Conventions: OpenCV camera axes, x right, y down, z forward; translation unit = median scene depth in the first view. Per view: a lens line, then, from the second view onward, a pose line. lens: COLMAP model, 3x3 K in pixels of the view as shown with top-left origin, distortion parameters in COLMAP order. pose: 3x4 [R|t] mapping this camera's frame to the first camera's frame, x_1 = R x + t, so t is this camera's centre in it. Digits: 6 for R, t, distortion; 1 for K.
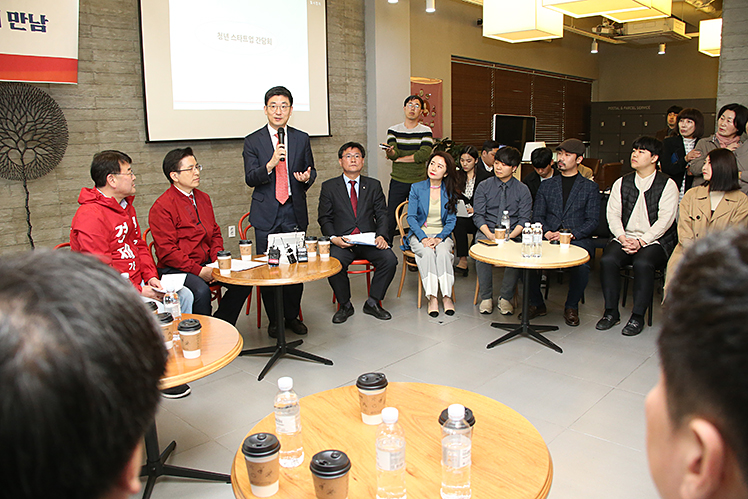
lens RADIAL K [[627.5, 0, 374.0], [0, 627.5, 249.5], [0, 0, 1]] dist [-0.002034, 0.009308]
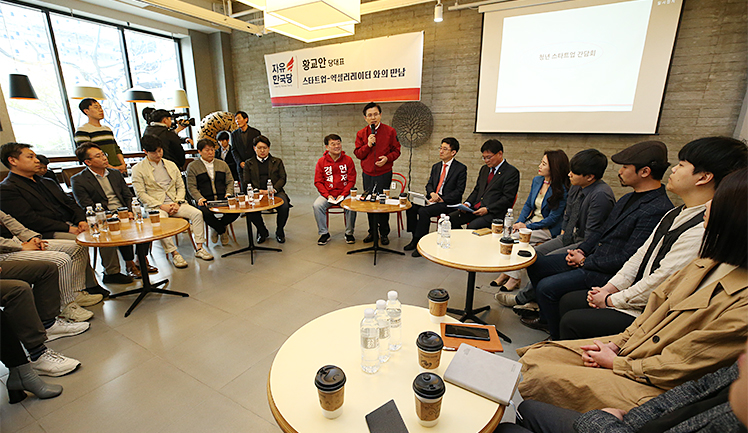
lens RADIAL K [[350.1, 0, 371.5], [0, 350.1, 238.7], [0, 0, 1]] dist [-0.032334, 0.018159]
pose [[0.220341, 0.322308, -0.920634, 0.615045], [-0.187443, 0.940231, 0.284307, -0.132047], [0.957243, 0.109922, 0.267586, 0.579091]]
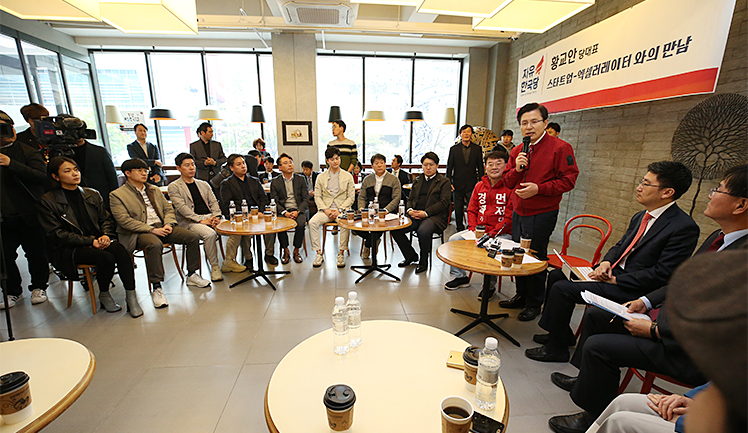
lens RADIAL K [[350.1, 0, 371.5], [0, 350.1, 238.7], [0, 0, 1]] dist [-0.032334, 0.018159]
pose [[-0.653582, 0.223172, -0.723205, 0.358282], [-0.123255, 0.911398, 0.392635, -0.187405], [0.746752, 0.345758, -0.568166, 0.937225]]
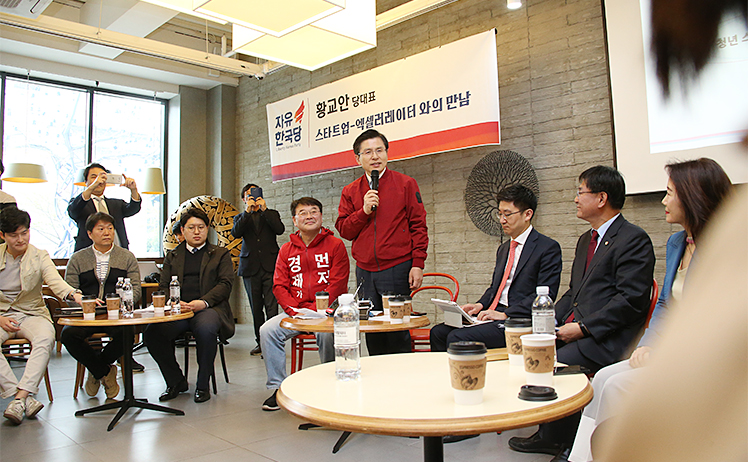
lens RADIAL K [[610.3, 0, 372.8], [0, 610.3, 216.0], [0, 0, 1]] dist [-0.100527, -0.004325]
pose [[-0.039939, -0.032015, -0.998689, 0.516733], [-0.161593, 0.986537, -0.025163, -0.081796], [0.986049, 0.160377, -0.044575, 0.813687]]
